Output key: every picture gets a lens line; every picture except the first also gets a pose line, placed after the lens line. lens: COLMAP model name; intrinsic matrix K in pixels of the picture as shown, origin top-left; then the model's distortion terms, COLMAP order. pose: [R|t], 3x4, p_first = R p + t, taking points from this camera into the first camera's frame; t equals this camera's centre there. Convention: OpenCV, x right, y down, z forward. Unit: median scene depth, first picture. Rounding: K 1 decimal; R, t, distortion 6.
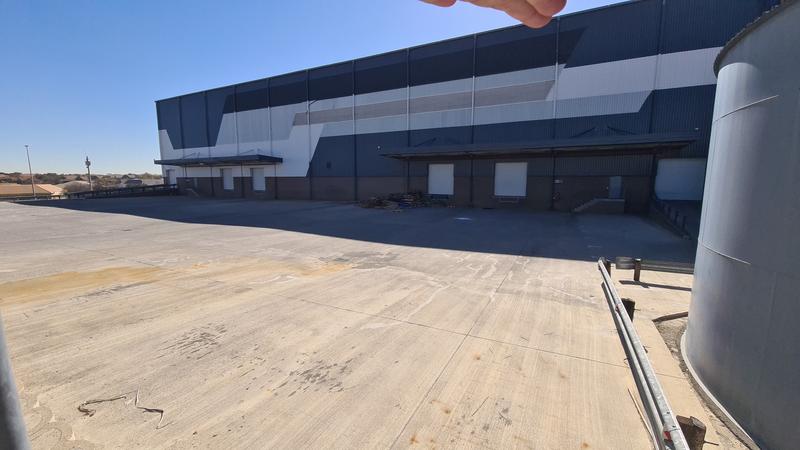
lens RADIAL K [[319.6, 0, 397.9], [0, 319.6, 219.9], [0, 0, 1]] dist [0.012447, -0.008896]
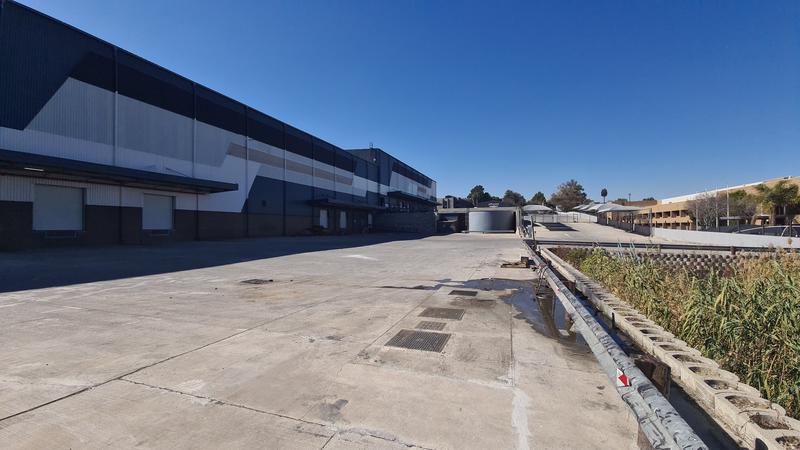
lens RADIAL K [[322.5, 0, 395.8], [0, 322.5, 223.1], [0, 0, 1]] dist [0.014255, -0.009543]
pose [[-0.140332, -0.012174, 0.990030, -1.291362], [0.082060, 0.996341, 0.023883, -0.091234], [-0.986698, 0.084593, -0.138820, 0.695880]]
